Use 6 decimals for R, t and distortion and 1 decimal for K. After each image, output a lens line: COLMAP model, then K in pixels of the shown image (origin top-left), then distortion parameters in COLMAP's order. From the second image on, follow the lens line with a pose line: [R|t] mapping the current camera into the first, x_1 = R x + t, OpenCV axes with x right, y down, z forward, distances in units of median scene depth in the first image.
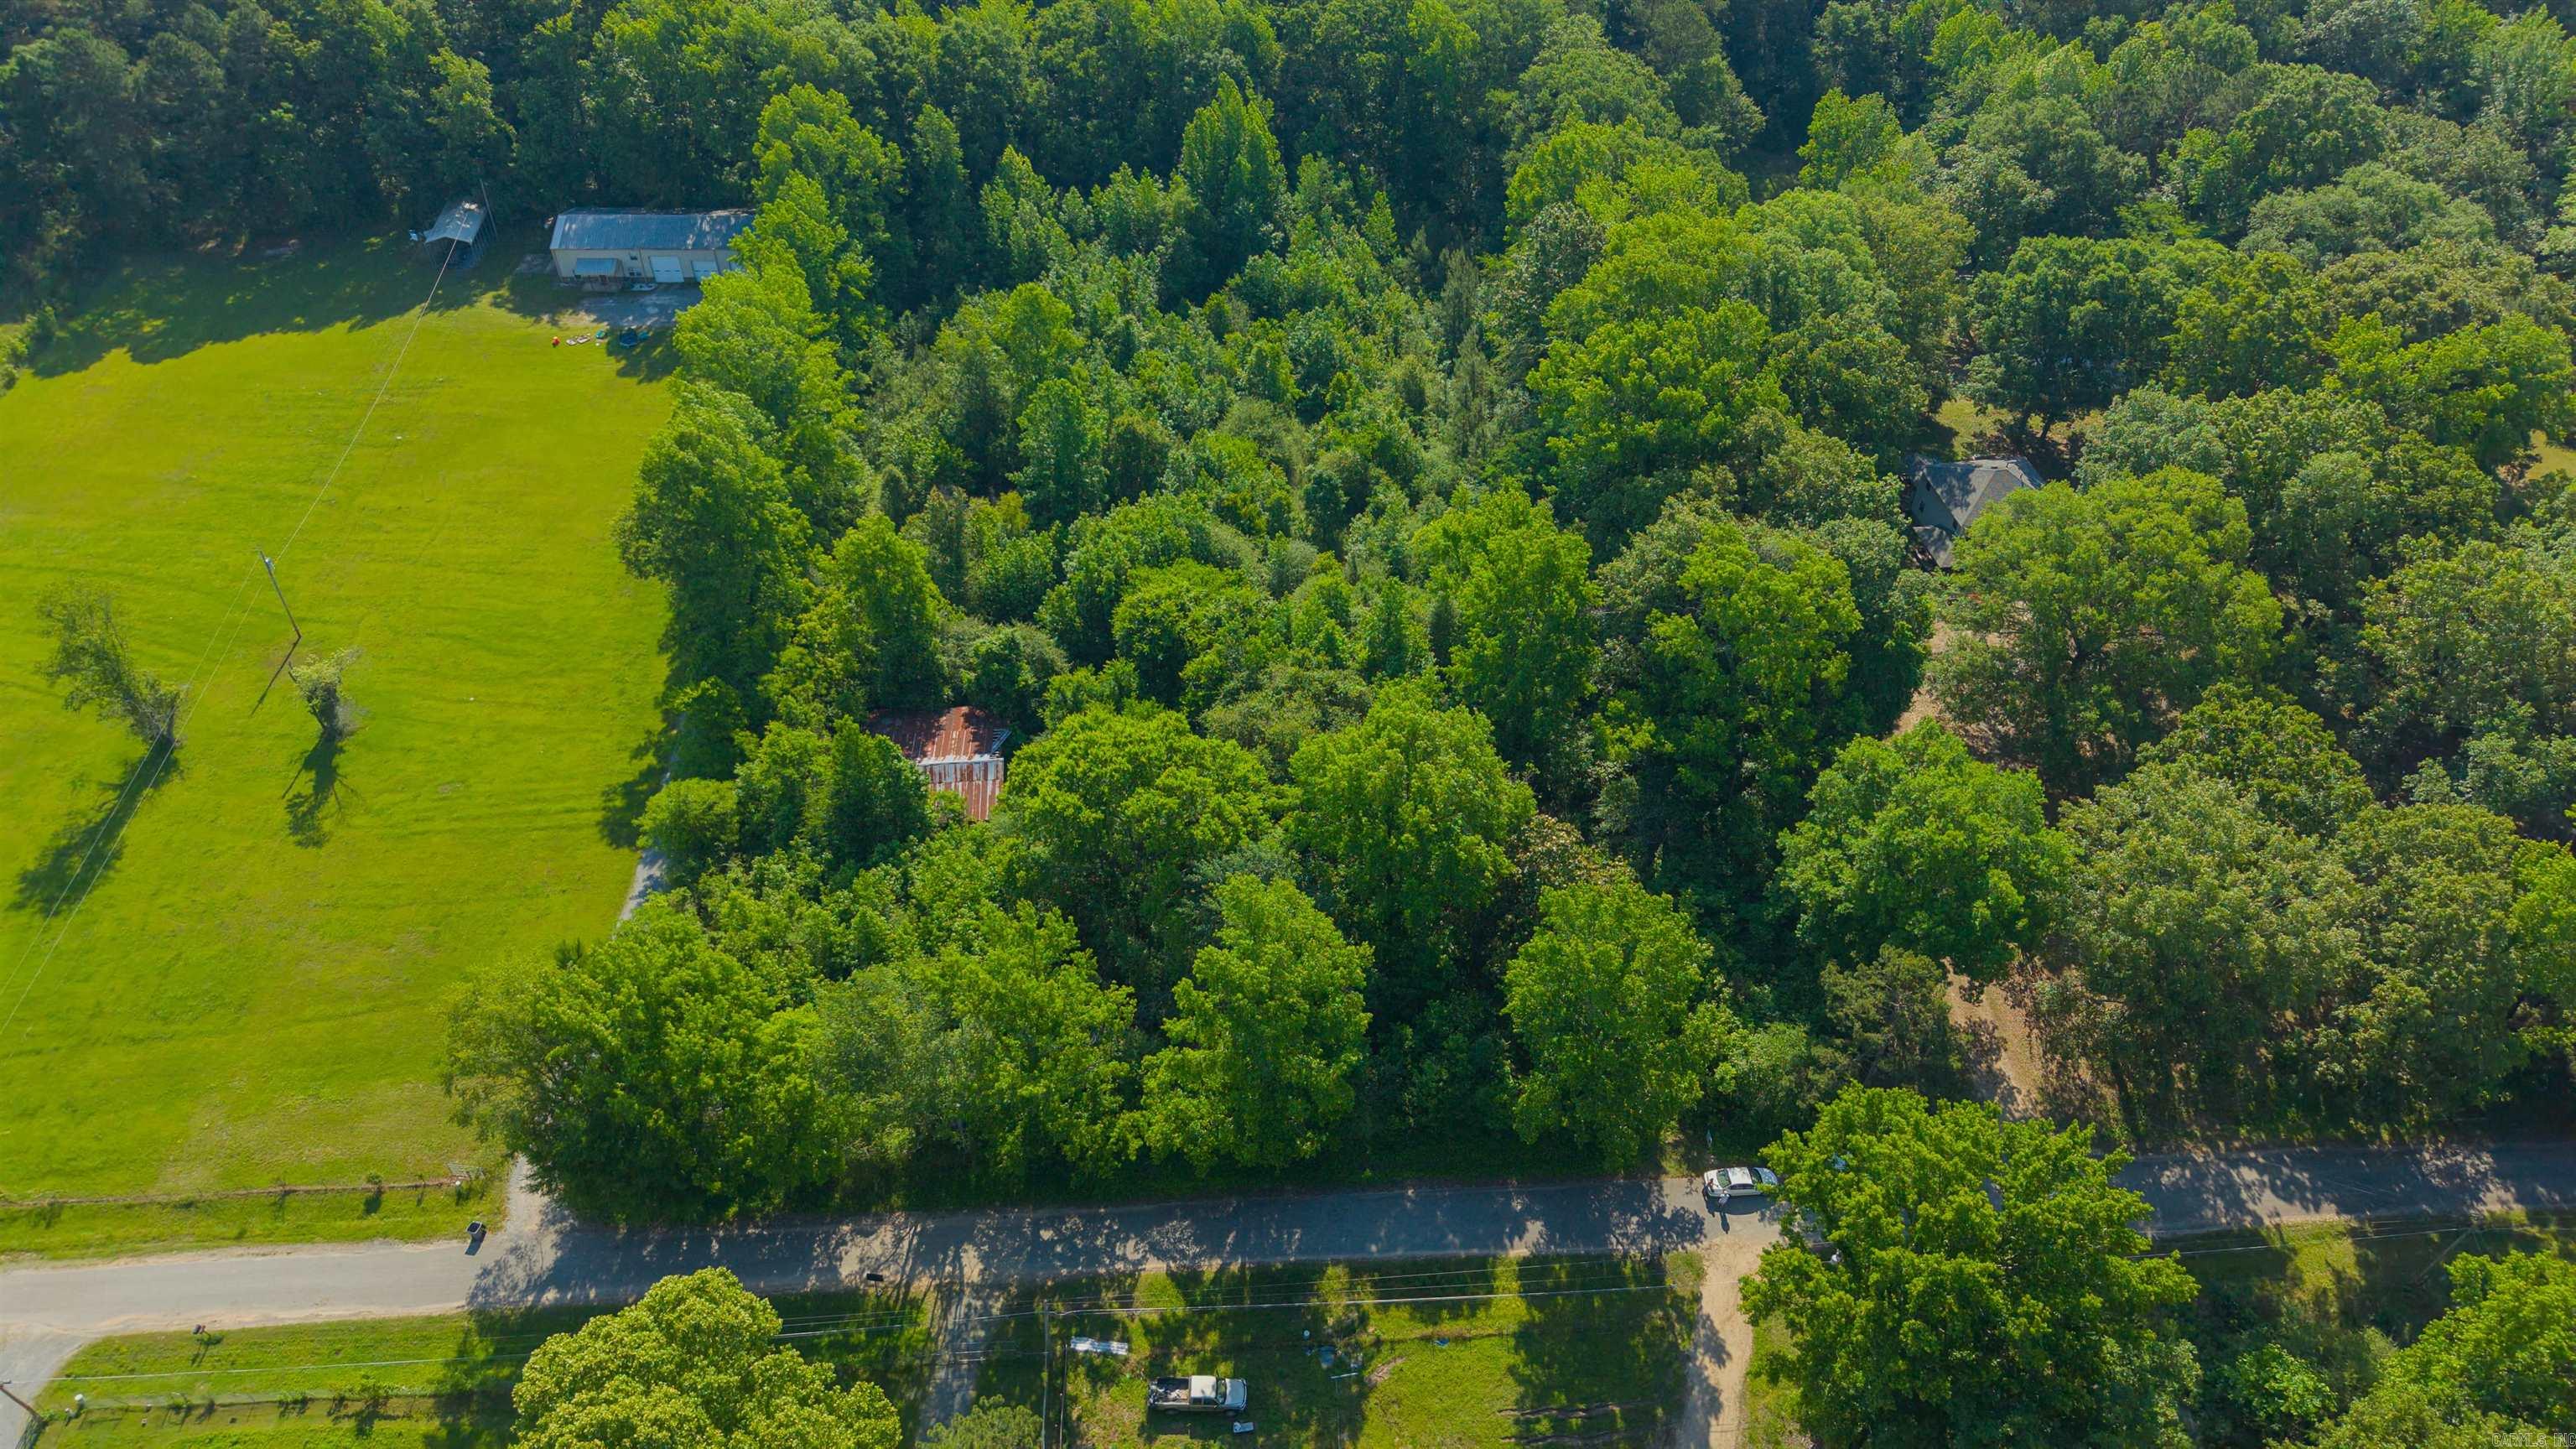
lens RADIAL K [[1839.9, 0, 1301.6], [0, 1839.9, 739.4], [0, 0, 1]] dist [-0.029799, 0.021443]
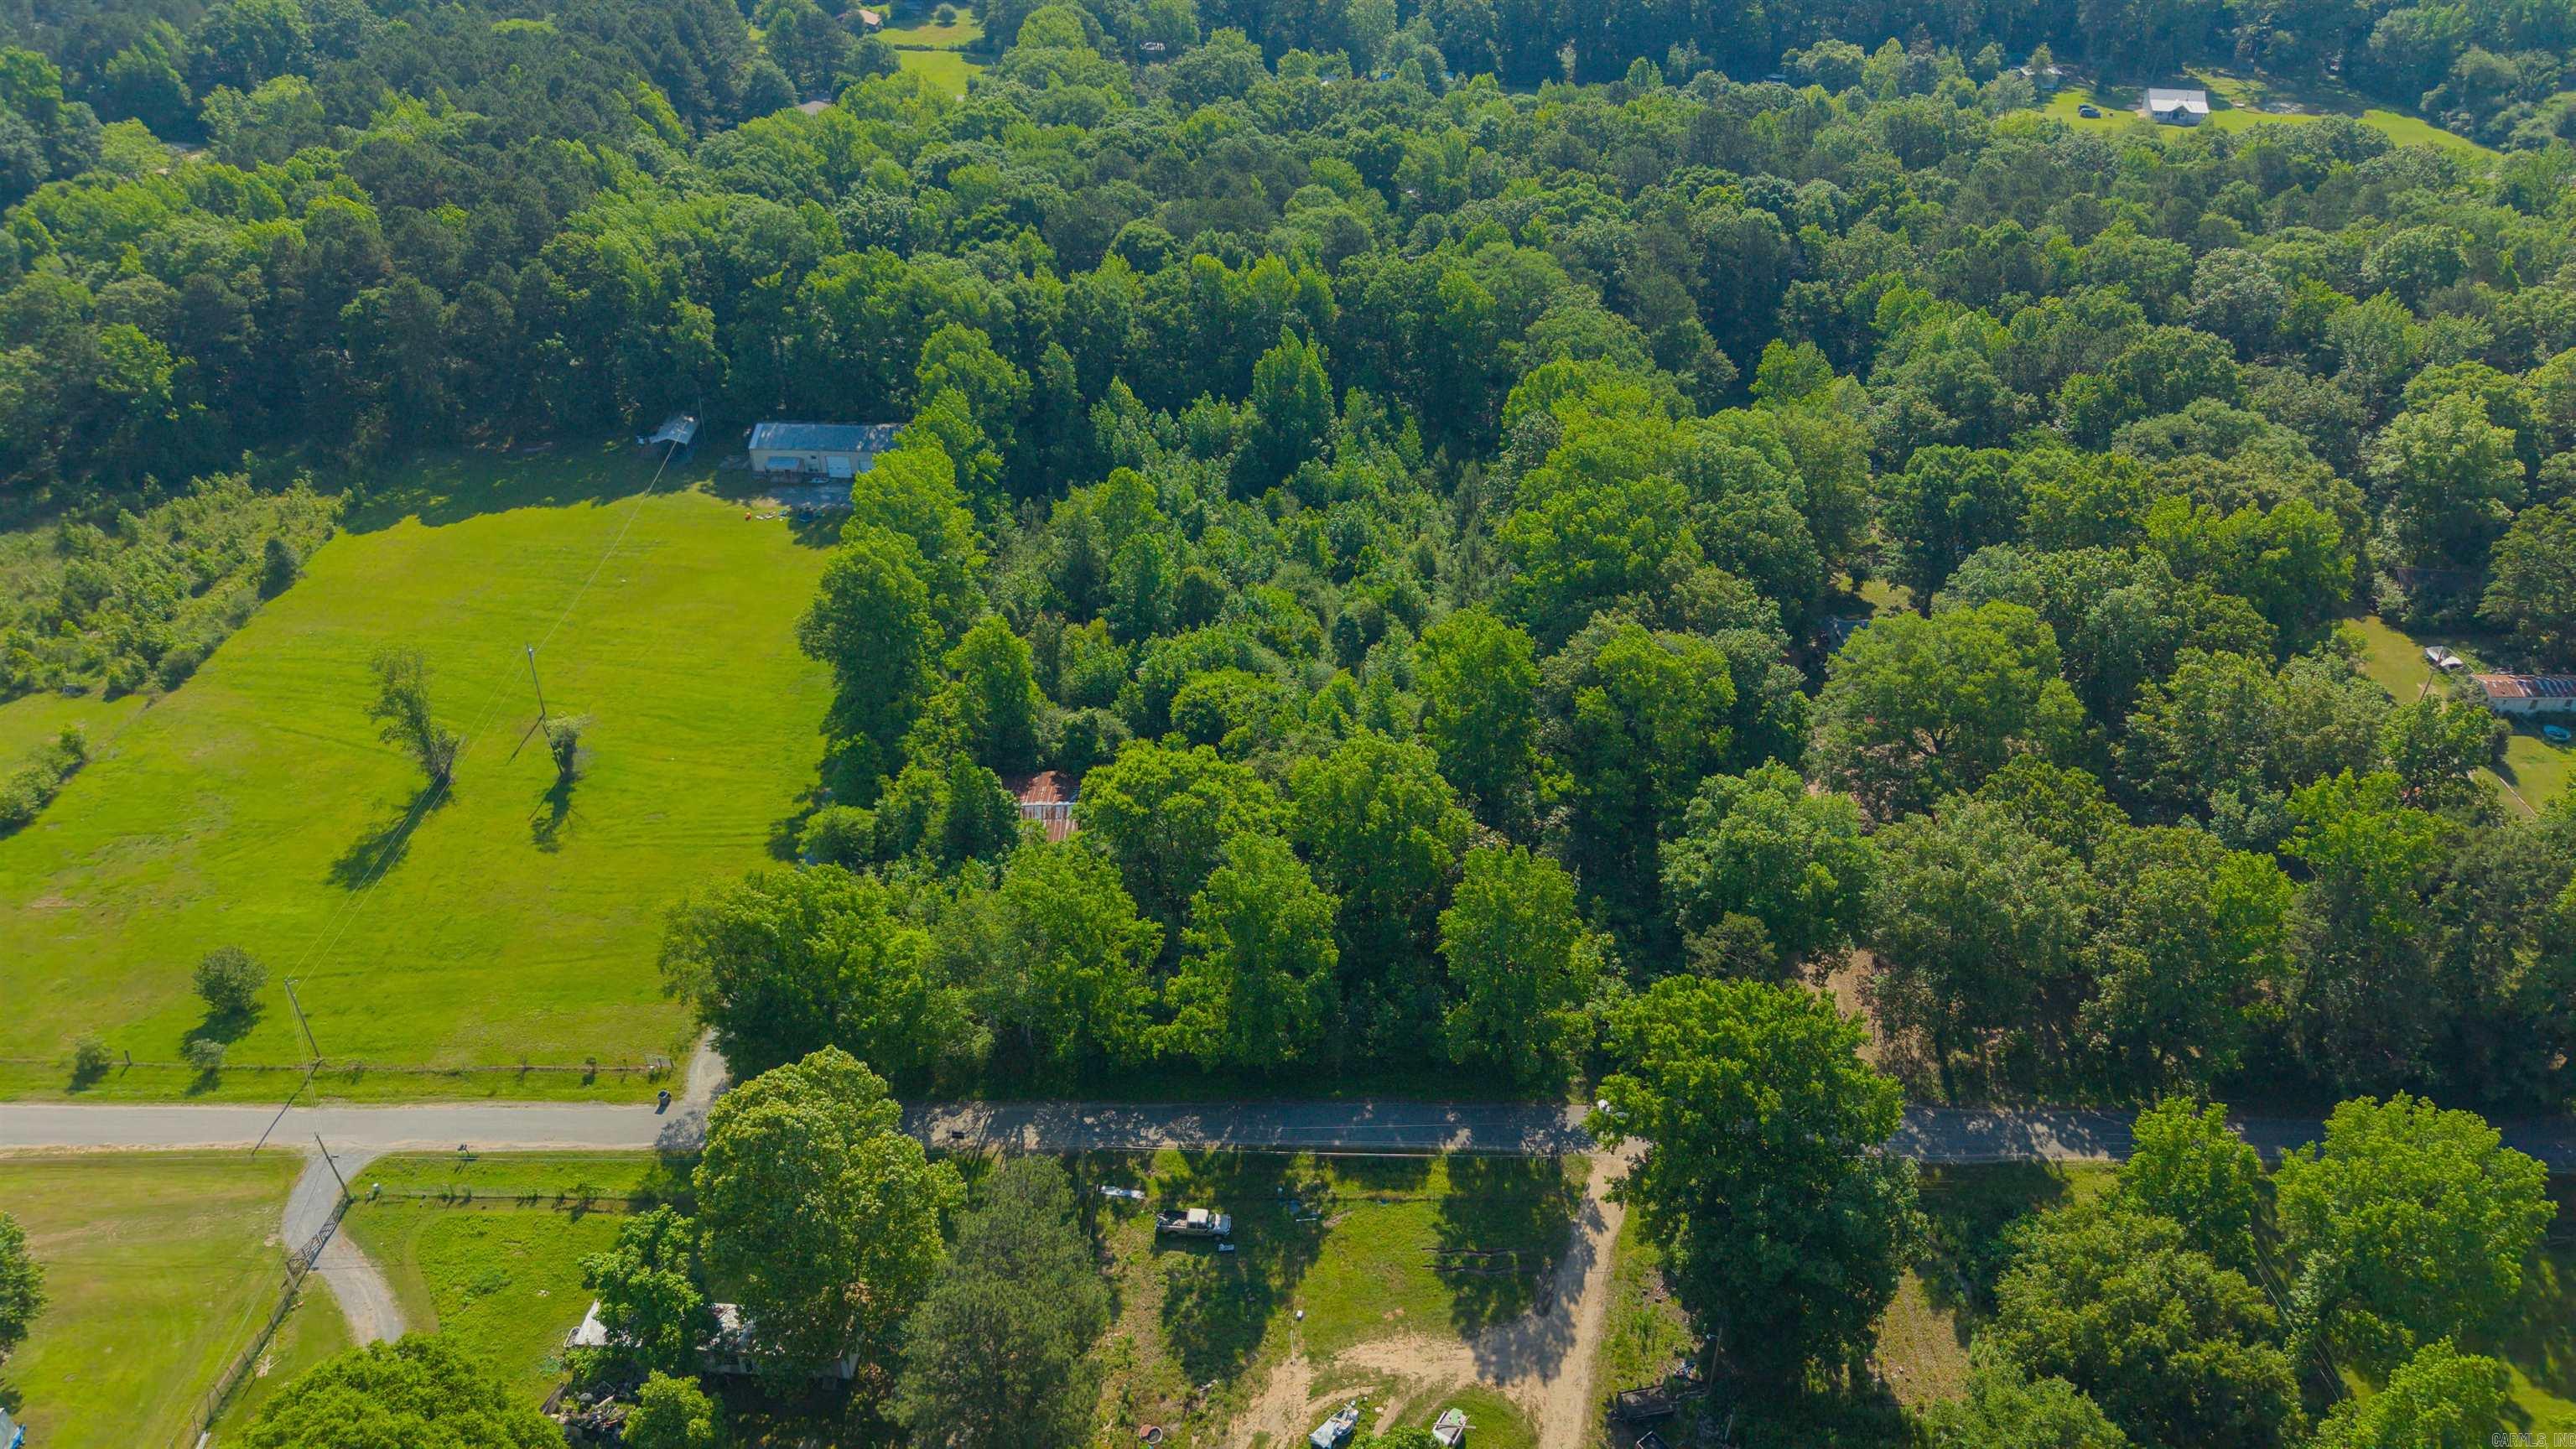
lens RADIAL K [[1839.9, 0, 1282.1], [0, 1839.9, 711.0], [0, 0, 1]] dist [-0.029799, 0.021443]
pose [[0.997392, 0.027646, -0.066676, 0.064128], [-0.038888, 0.984029, -0.173710, 0.167017], [0.060808, 0.175850, 0.982537, -0.271542]]
